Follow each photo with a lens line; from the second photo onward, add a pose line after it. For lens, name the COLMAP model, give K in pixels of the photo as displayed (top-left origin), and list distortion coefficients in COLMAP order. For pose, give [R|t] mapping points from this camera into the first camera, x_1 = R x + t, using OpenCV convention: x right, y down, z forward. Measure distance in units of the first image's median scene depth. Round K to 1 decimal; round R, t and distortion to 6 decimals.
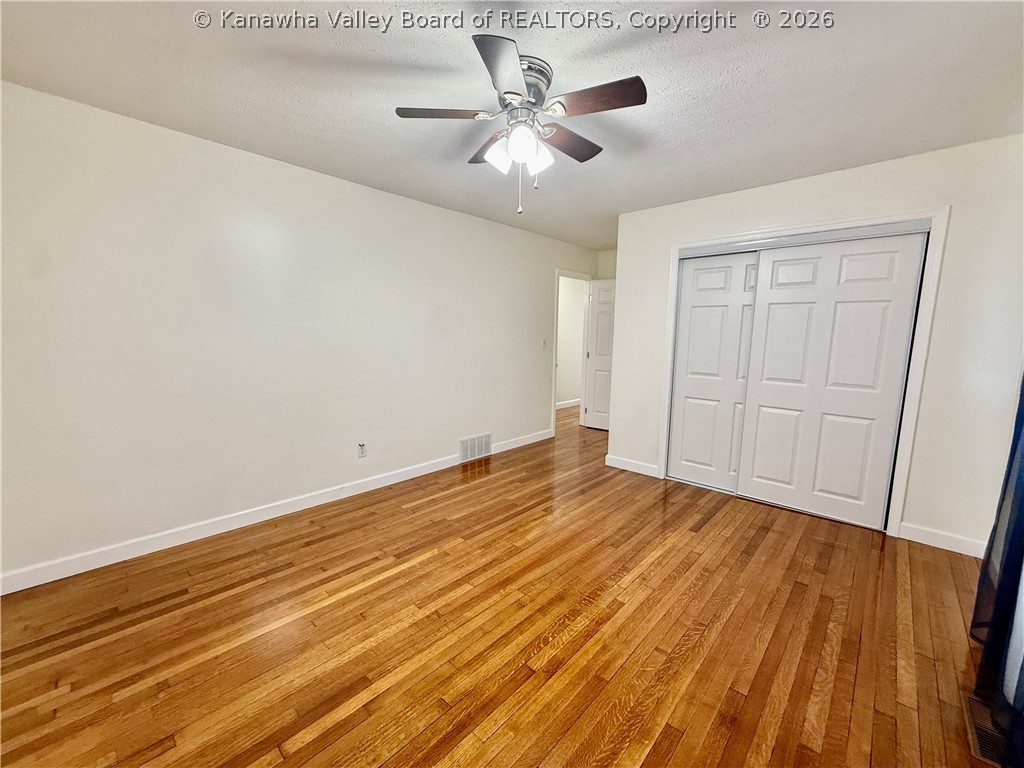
lens RADIAL K [[409.7, 0, 515.2], [0, 409.7, 386.5], [0, 0, 1]] dist [0.000334, -0.000305]
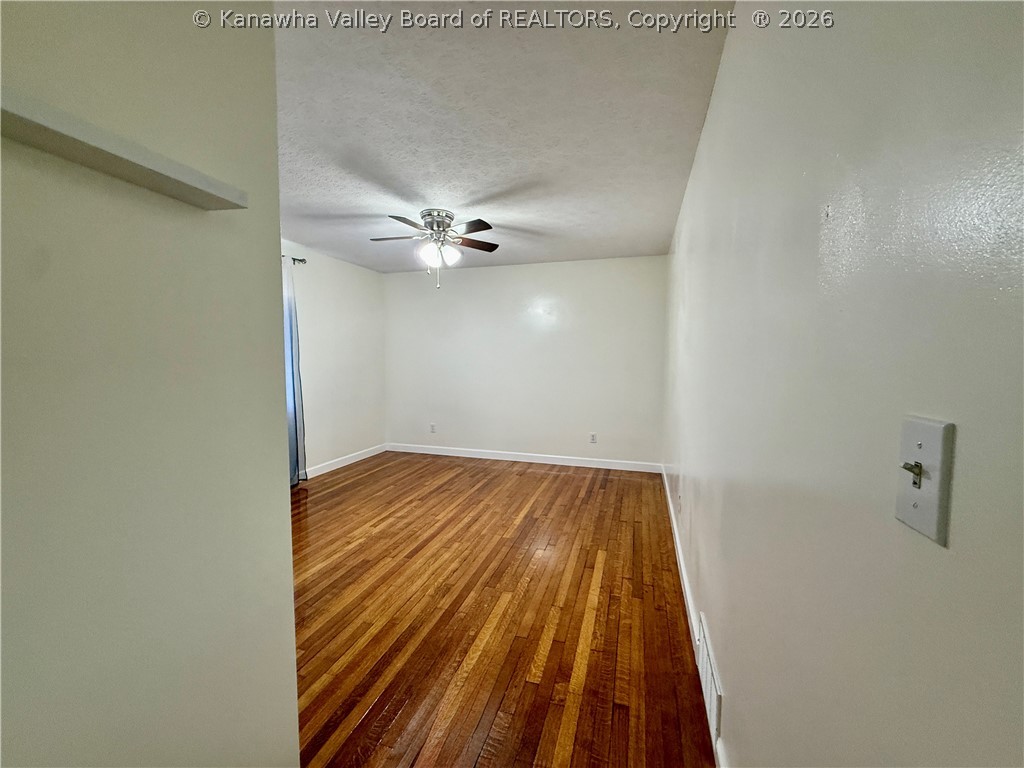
lens RADIAL K [[409.7, 0, 511.0], [0, 409.7, 383.9], [0, 0, 1]] dist [0.000334, -0.000305]
pose [[-0.904646, 0.012144, -0.425990, 0.387342], [-0.070950, 0.981352, 0.178646, -0.287127], [0.420216, 0.191835, -0.886915, 2.218880]]
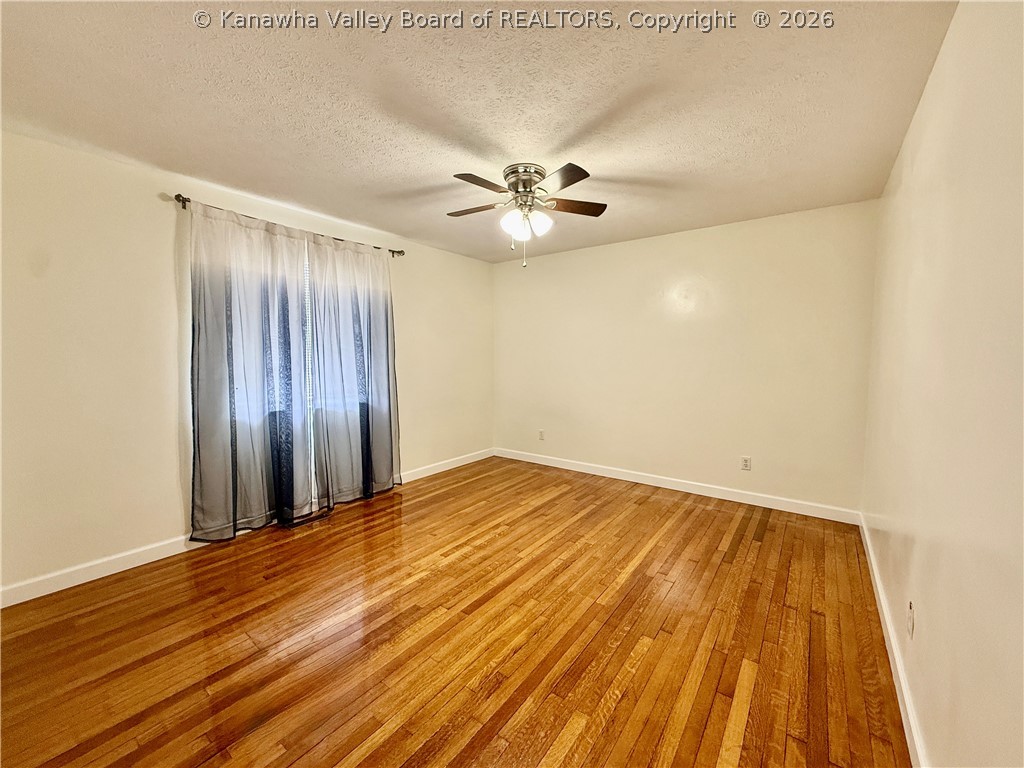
lens RADIAL K [[409.7, 0, 512.8], [0, 409.7, 384.5], [0, 0, 1]] dist [0.000334, -0.000305]
pose [[-0.994588, -0.005133, -0.103767, 0.153762], [-0.026292, 0.978703, 0.203591, -0.253260], [0.100512, 0.205218, -0.973542, 1.942992]]
